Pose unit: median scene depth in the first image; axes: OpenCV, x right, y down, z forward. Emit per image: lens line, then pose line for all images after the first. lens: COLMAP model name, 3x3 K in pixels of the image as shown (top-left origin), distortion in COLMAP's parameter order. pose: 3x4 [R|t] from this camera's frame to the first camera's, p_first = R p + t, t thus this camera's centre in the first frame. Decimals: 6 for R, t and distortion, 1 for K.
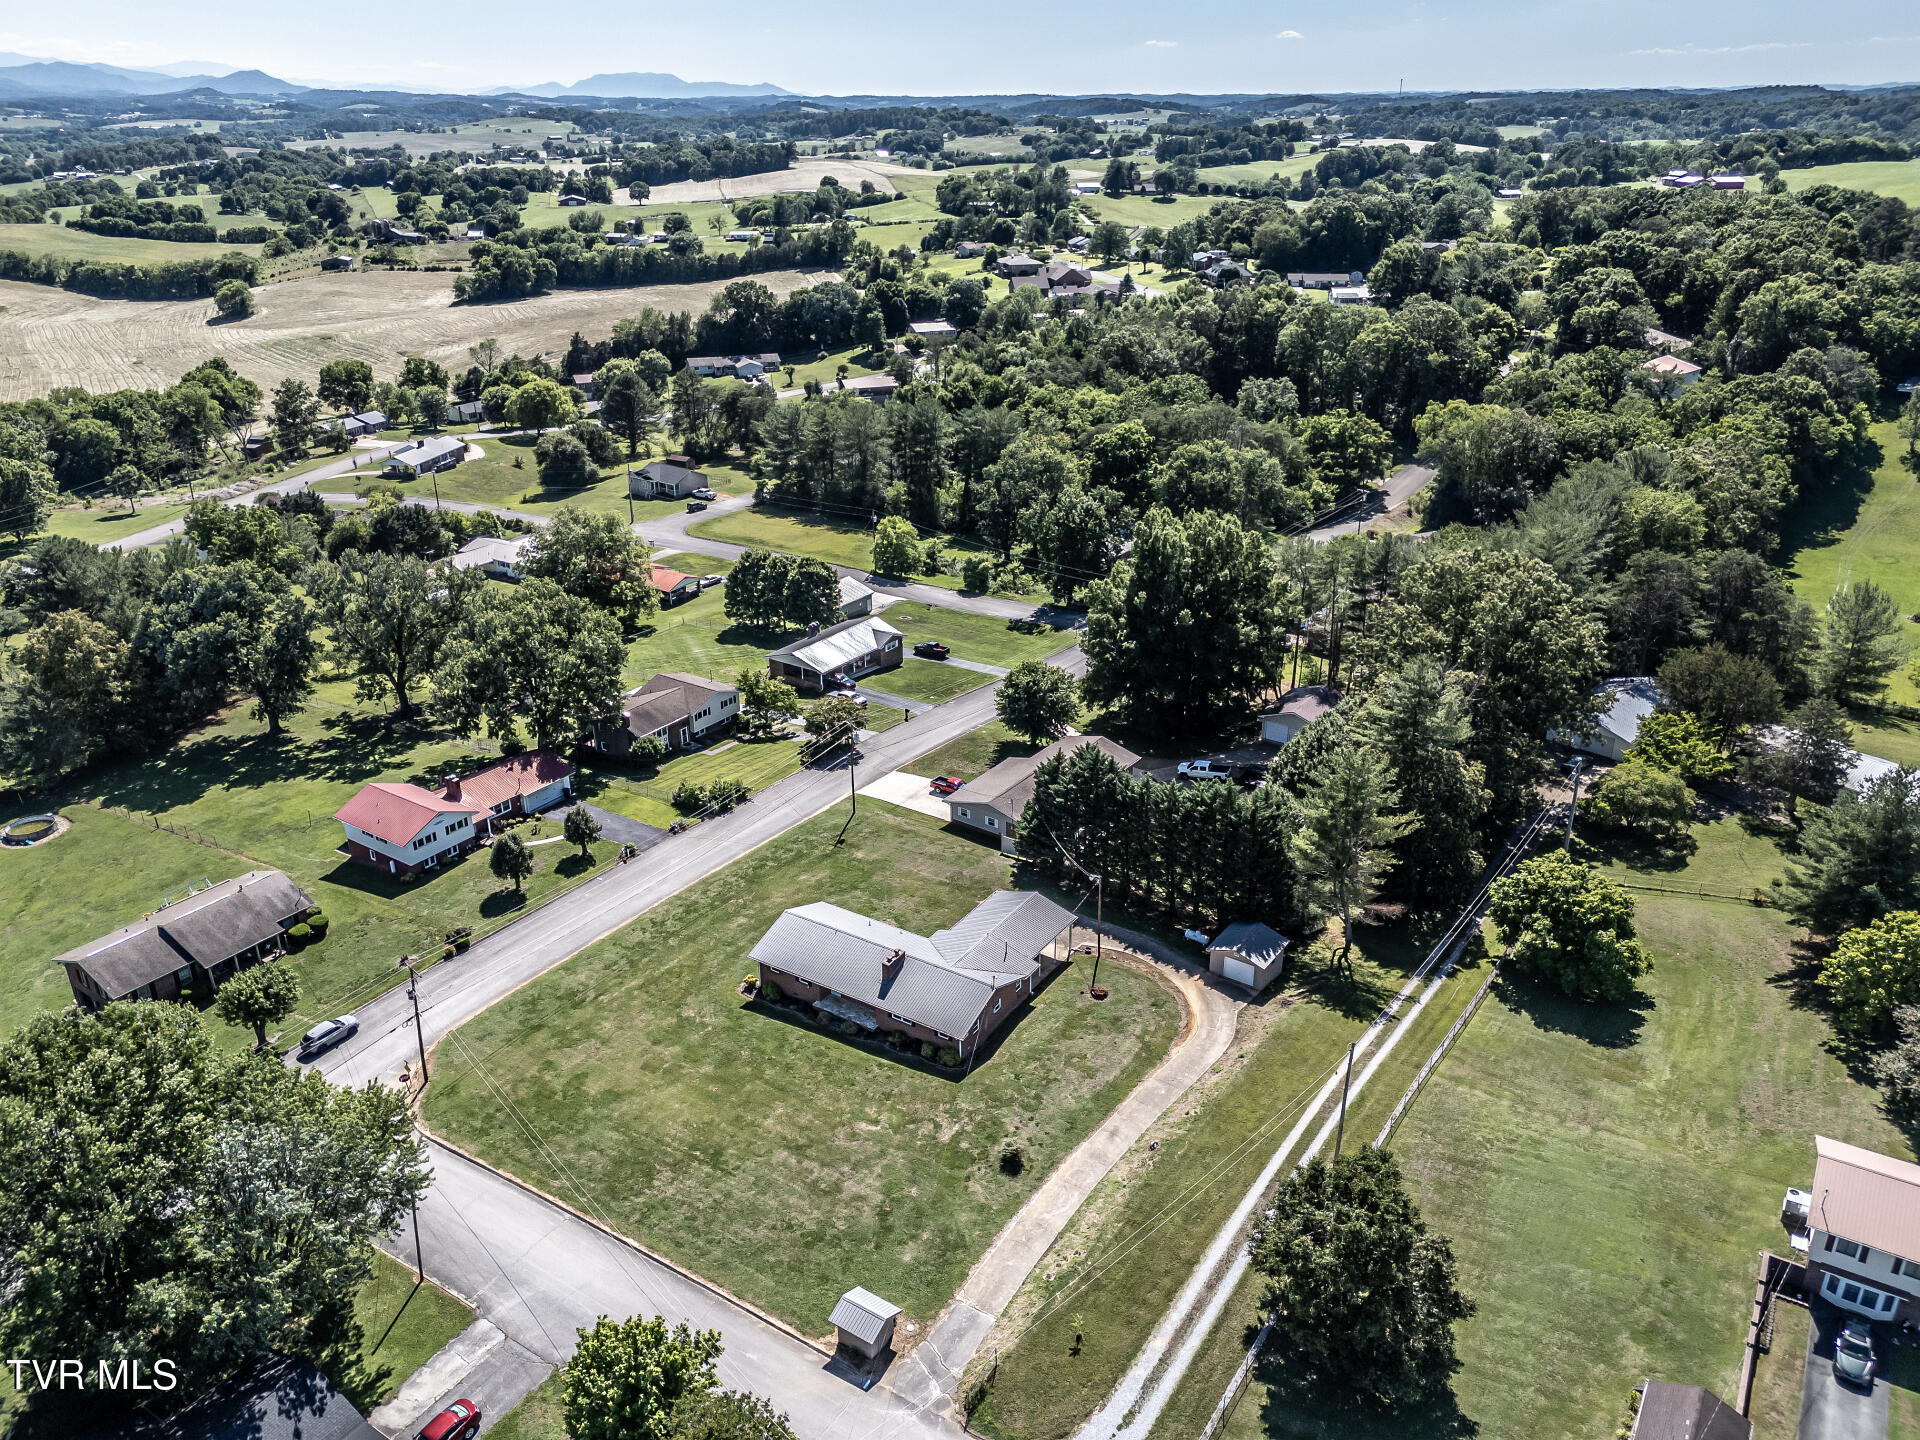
lens RADIAL K [[1399.6, 0, 968.1], [0, 1399.6, 714.4], [0, 0, 1]] dist [0.063747, -0.072984]
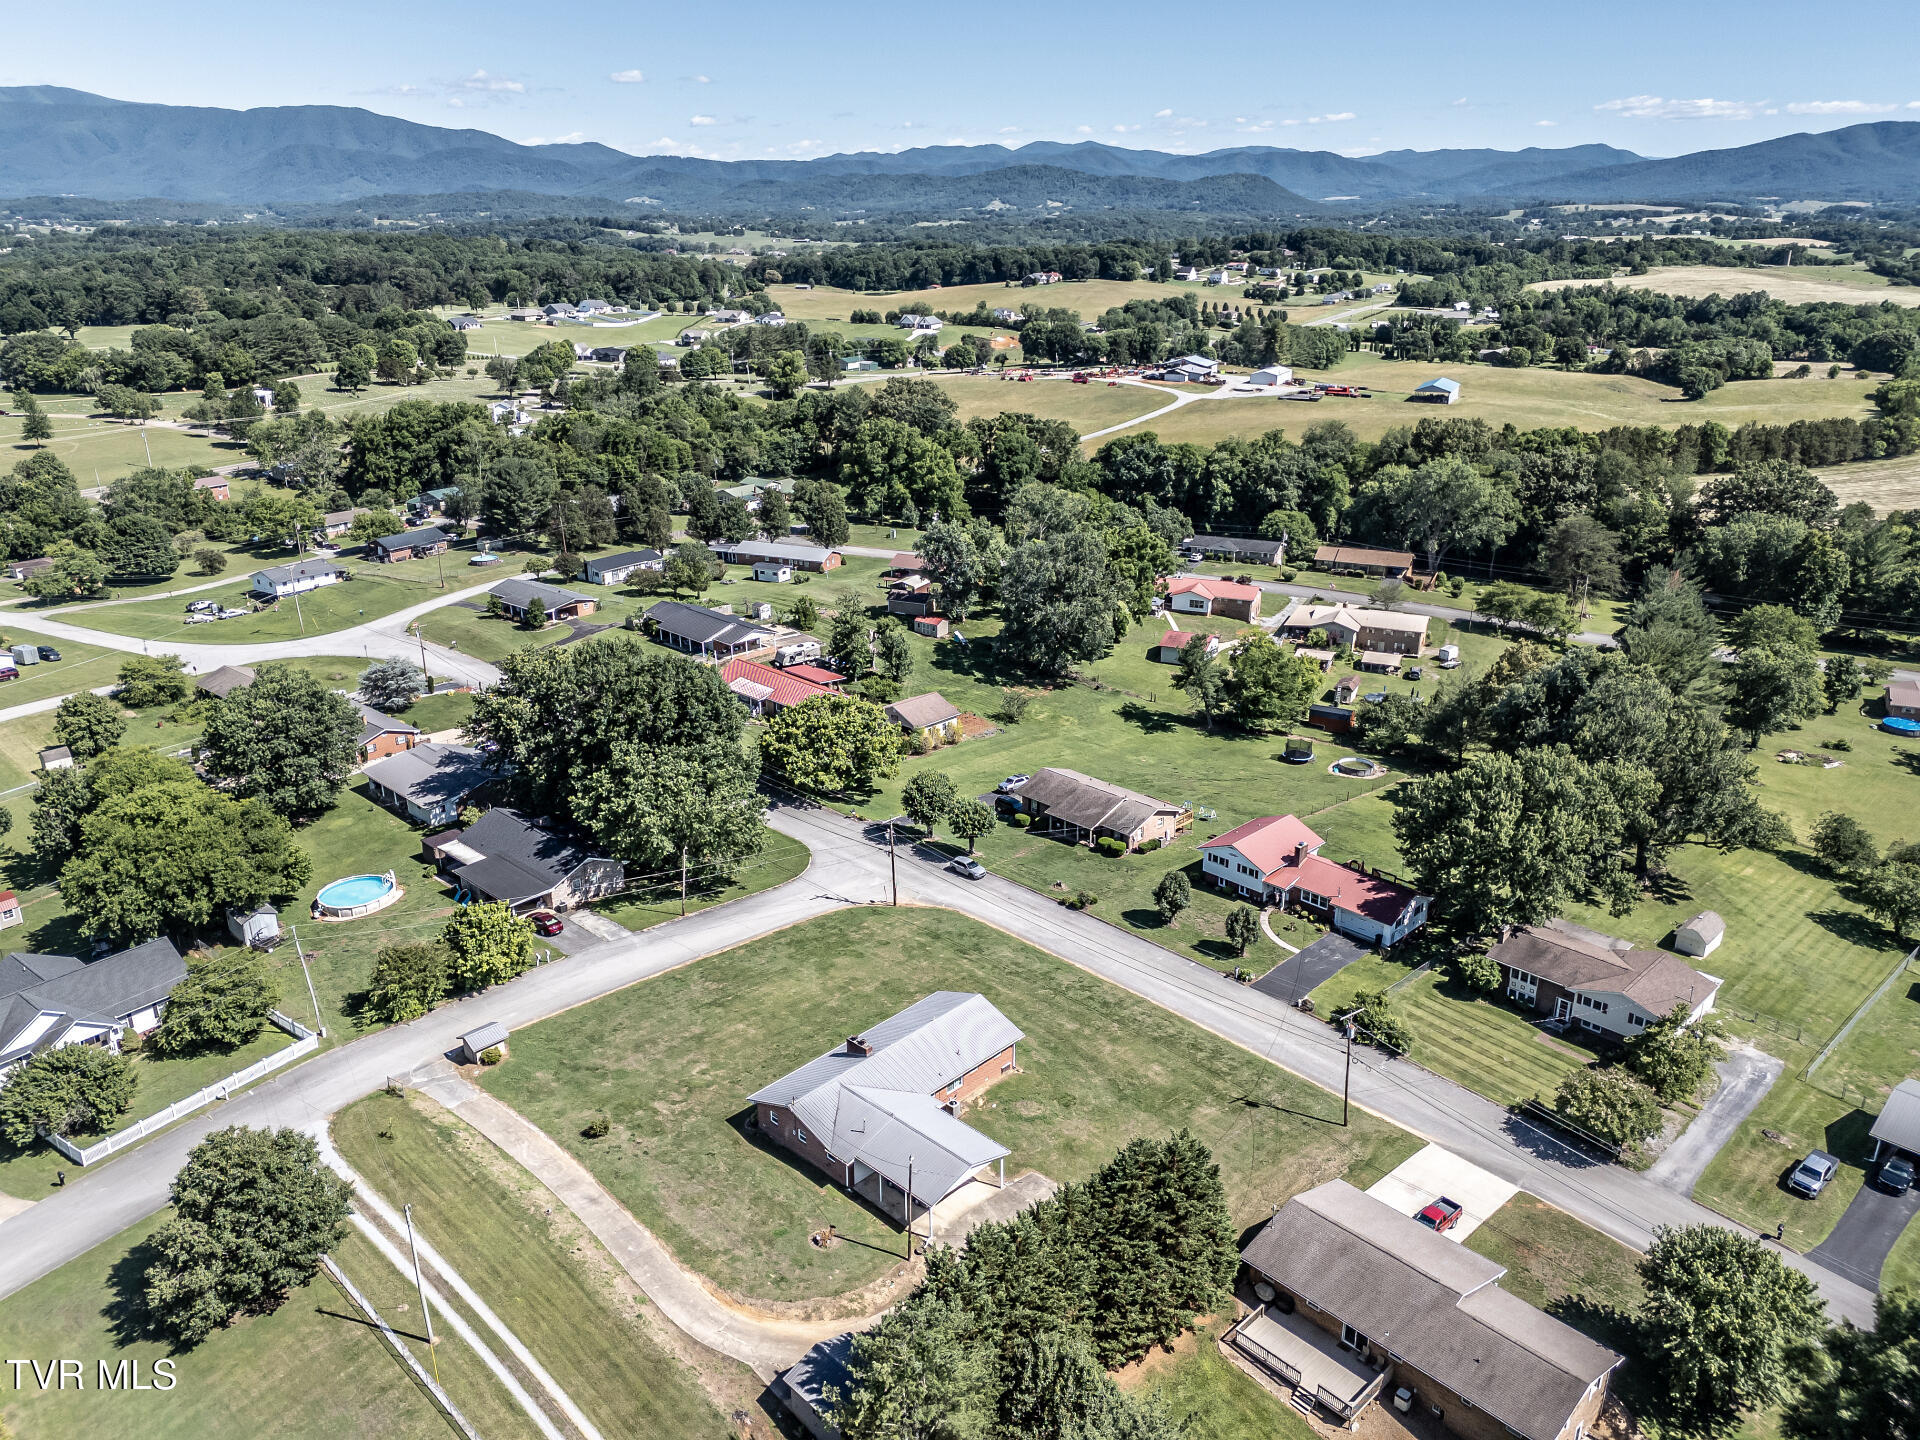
lens RADIAL K [[1399.6, 0, 968.1], [0, 1399.6, 714.4], [0, 0, 1]] dist [0.063747, -0.072984]
pose [[-0.184080, 0.342243, -0.921404, 0.520072], [-0.389150, 0.835447, 0.388060, -0.296011], [0.902595, 0.429998, -0.020606, 0.662220]]
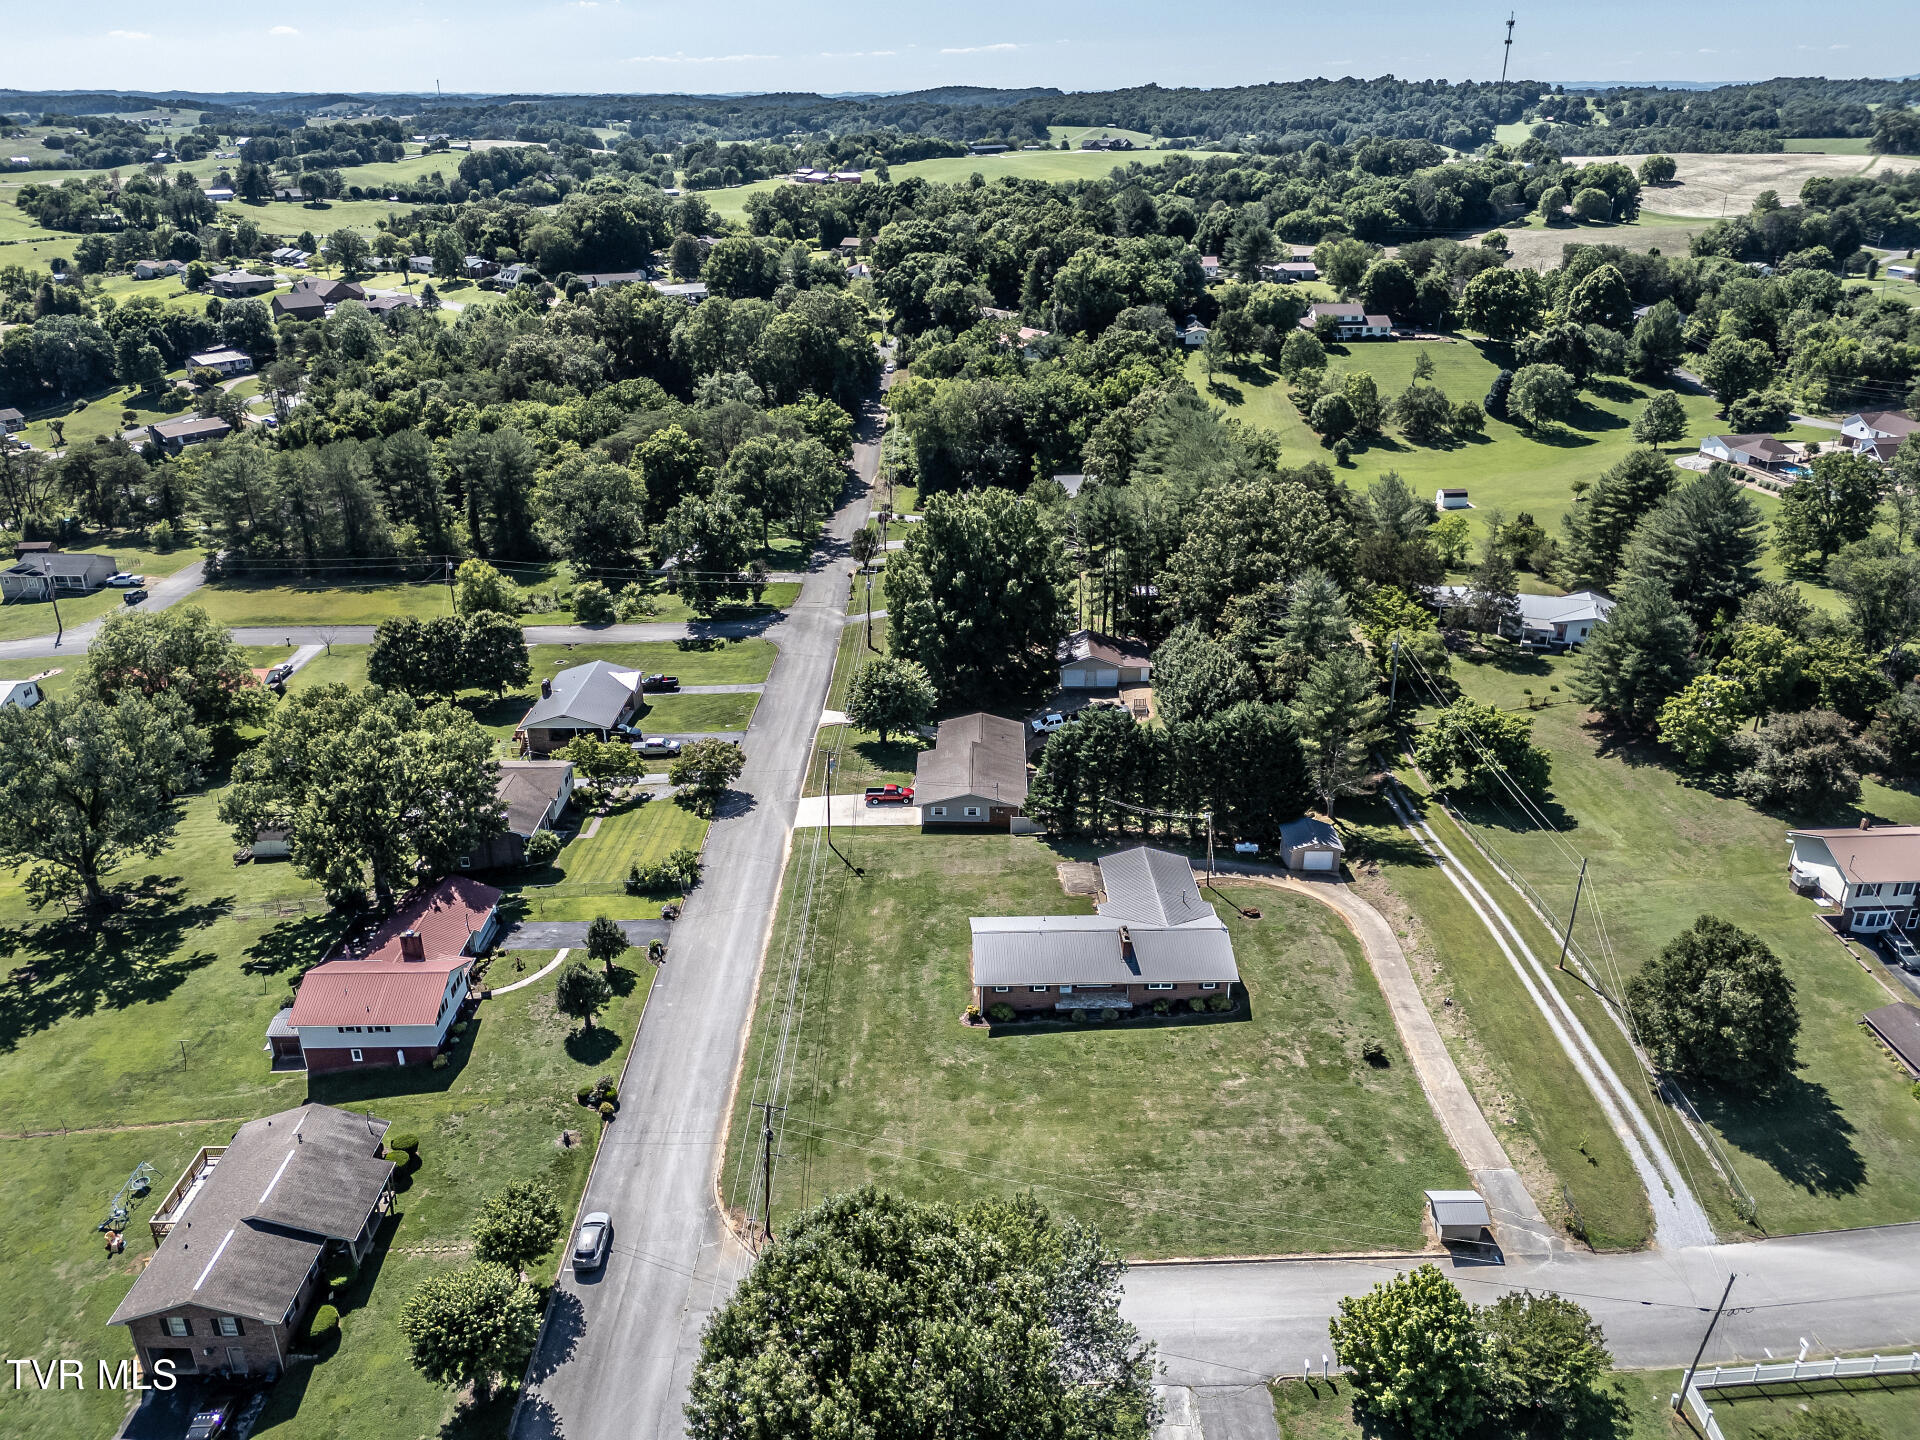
lens RADIAL K [[1384.7, 0, 960.0], [0, 1384.7, 720.0], [0, 0, 1]] dist [0.060557, -0.058030]
pose [[0.822824, -0.227678, 0.520695, -0.432186], [0.224536, 0.971936, 0.070166, -0.052142], [-0.522058, 0.059181, 0.850854, 0.126787]]
